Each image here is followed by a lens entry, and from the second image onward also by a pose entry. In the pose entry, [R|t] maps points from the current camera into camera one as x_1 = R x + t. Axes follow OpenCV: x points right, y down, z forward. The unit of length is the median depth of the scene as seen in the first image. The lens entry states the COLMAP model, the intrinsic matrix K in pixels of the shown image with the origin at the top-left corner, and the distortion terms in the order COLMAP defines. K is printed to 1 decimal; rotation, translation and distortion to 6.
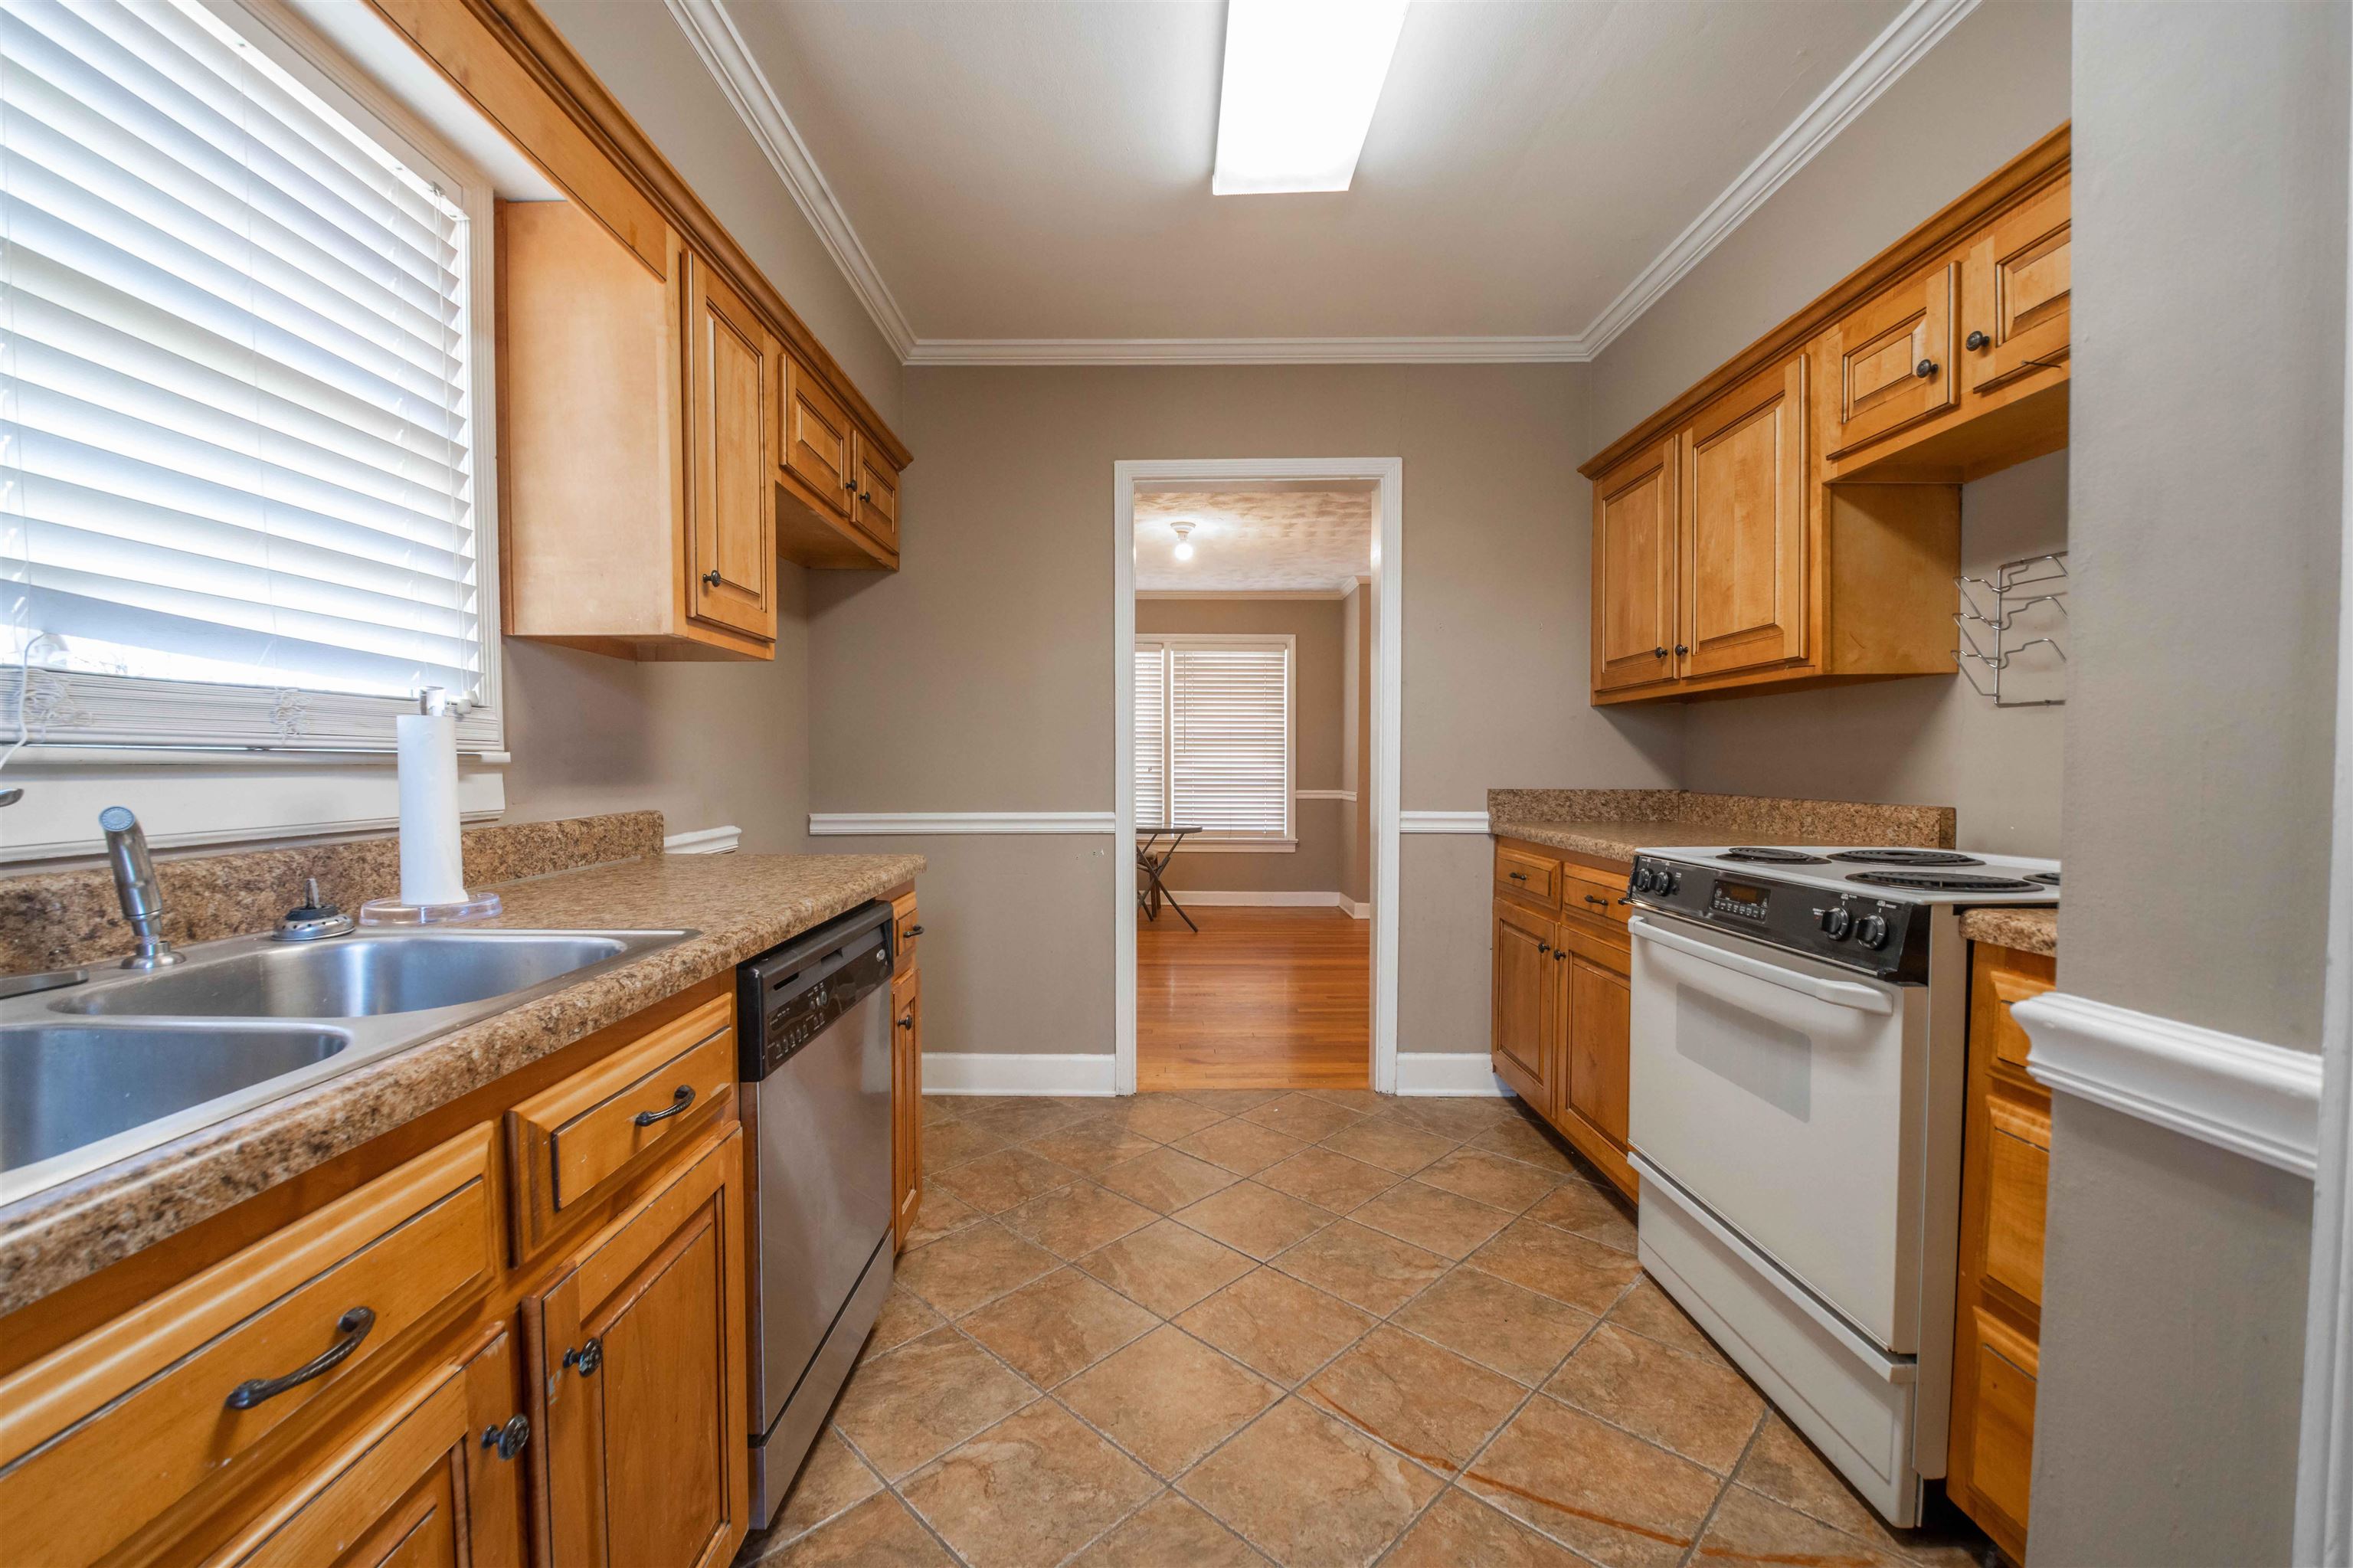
lens RADIAL K [[985.7, 0, 1170.6], [0, 985.7, 789.9], [0, 0, 1]] dist [-0.029251, -0.000195]
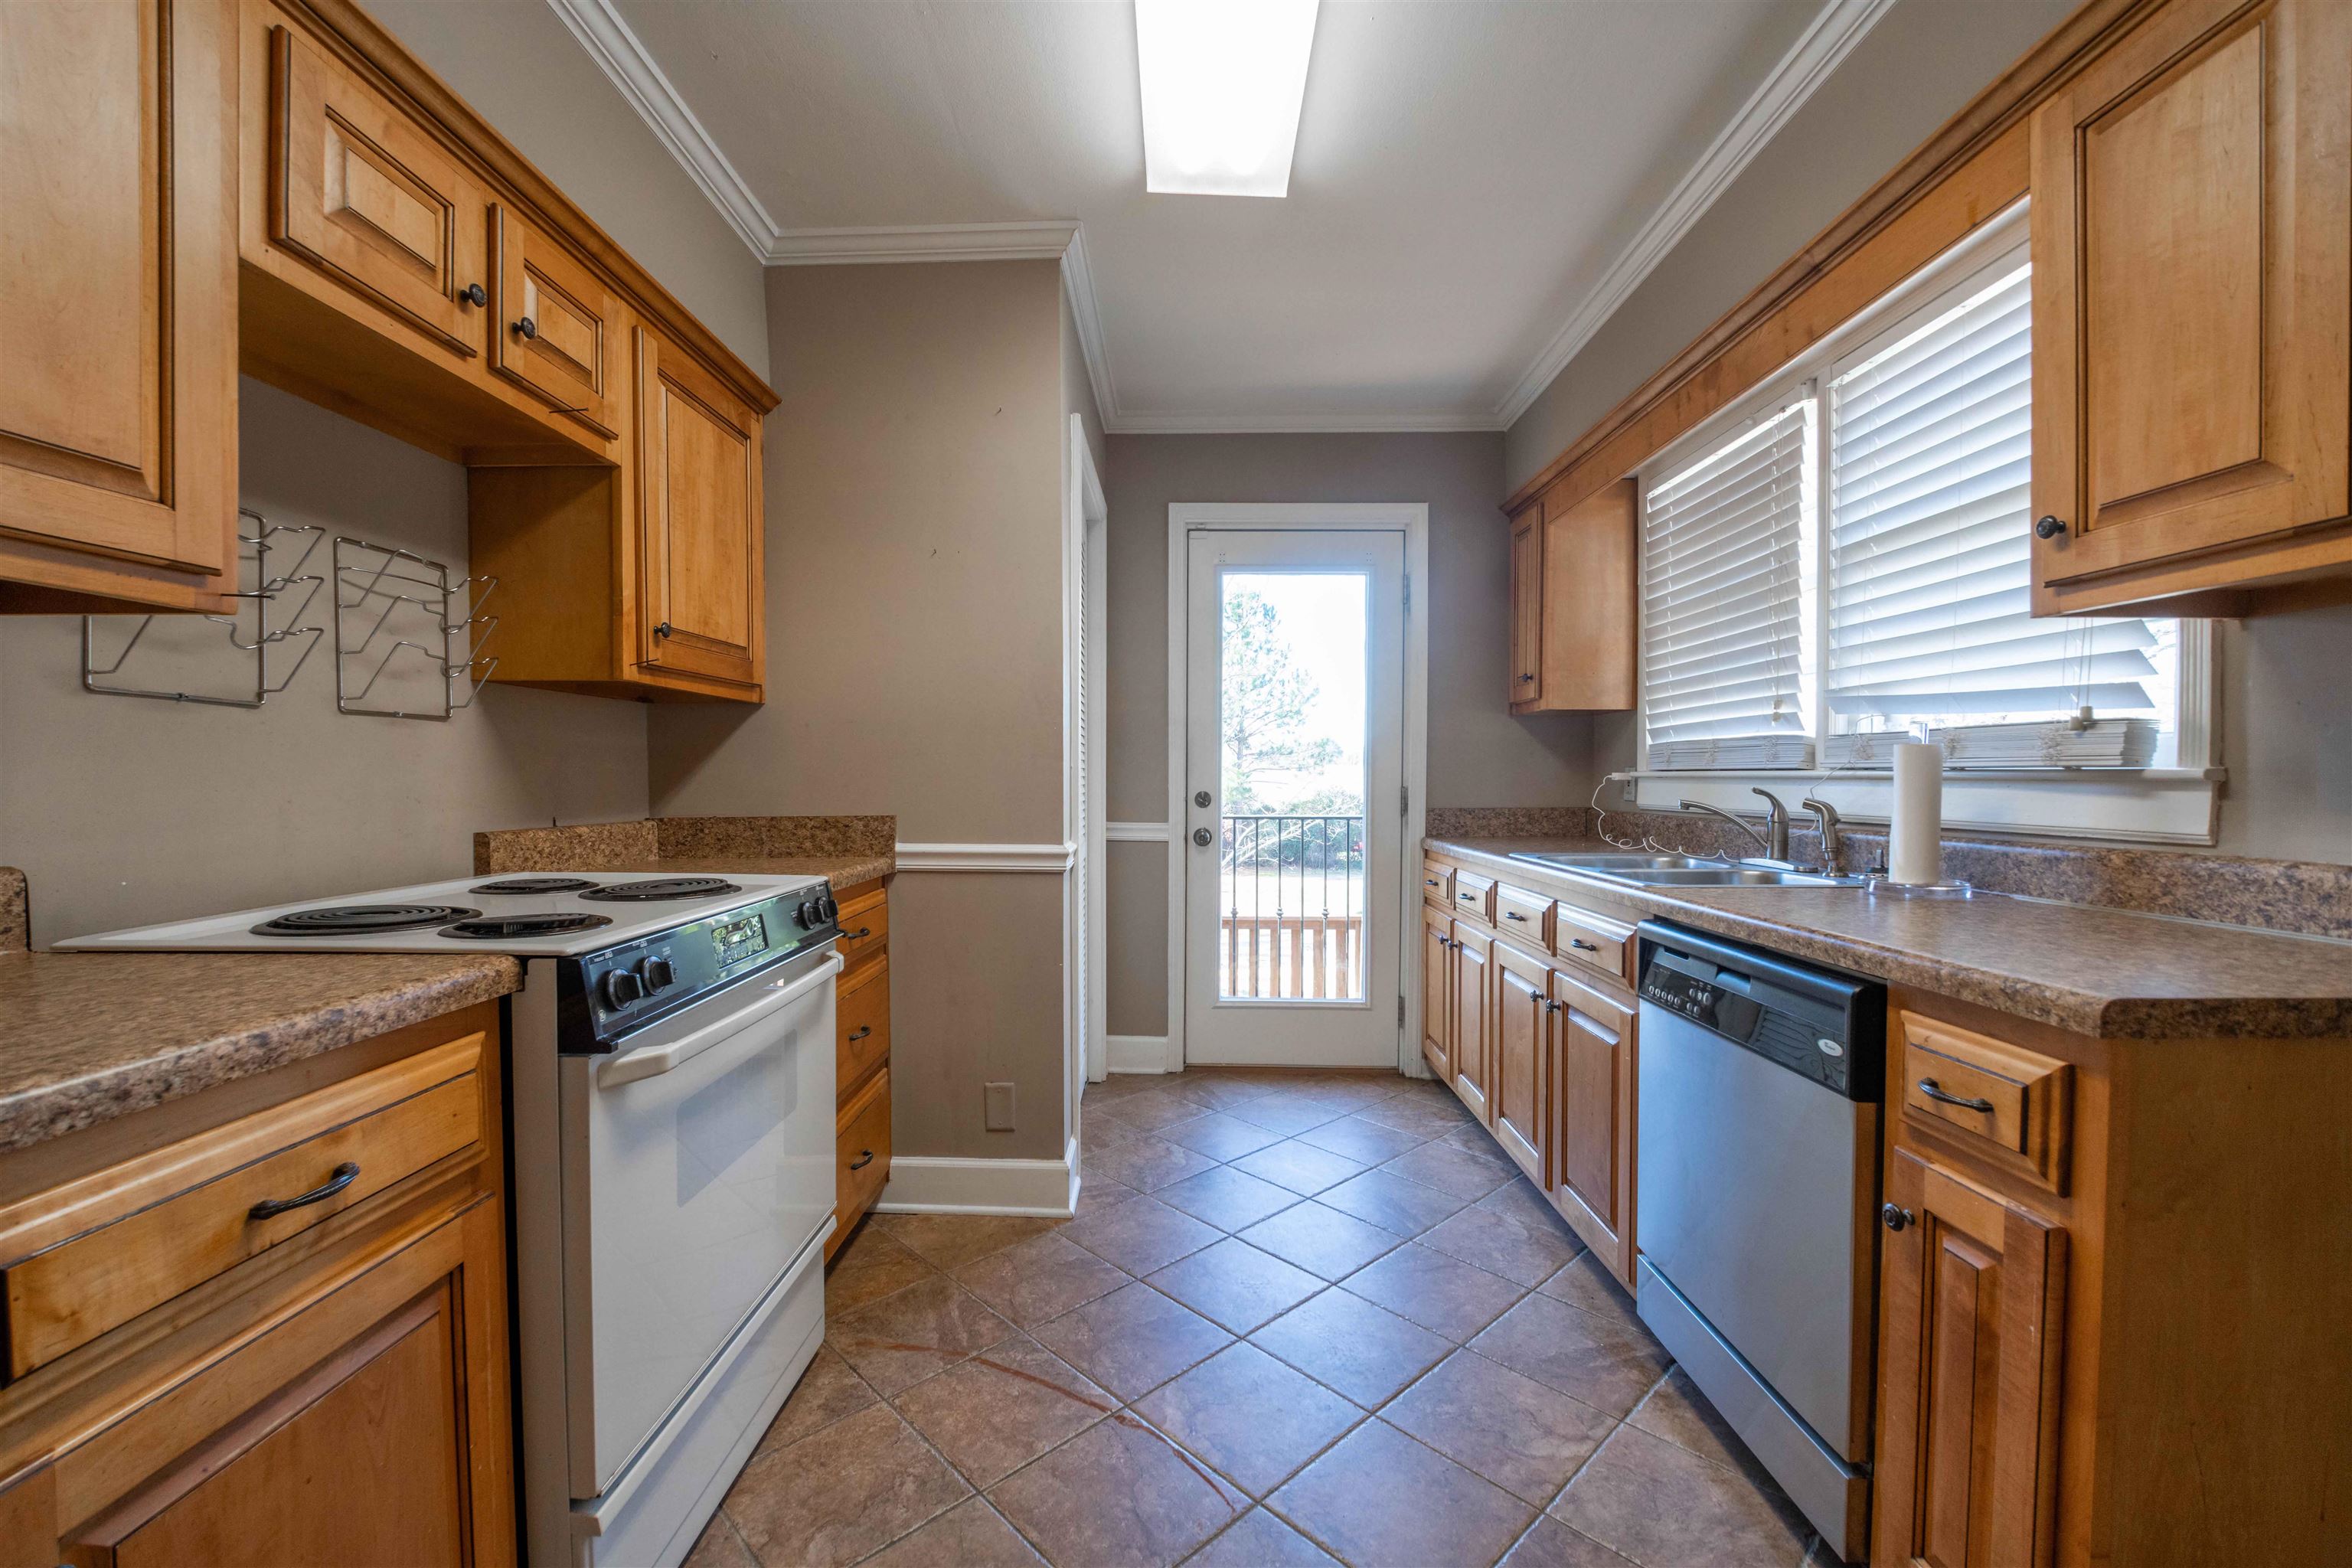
lens RADIAL K [[985.3, 0, 1171.4], [0, 985.3, 785.6], [0, 0, 1]] dist [-0.029251, -0.000195]
pose [[-0.999645, 0.001271, 0.026599, 0.192043], [0.002227, 0.999350, 0.035970, -0.058123], [-0.026536, 0.036016, -0.998999, 2.005321]]
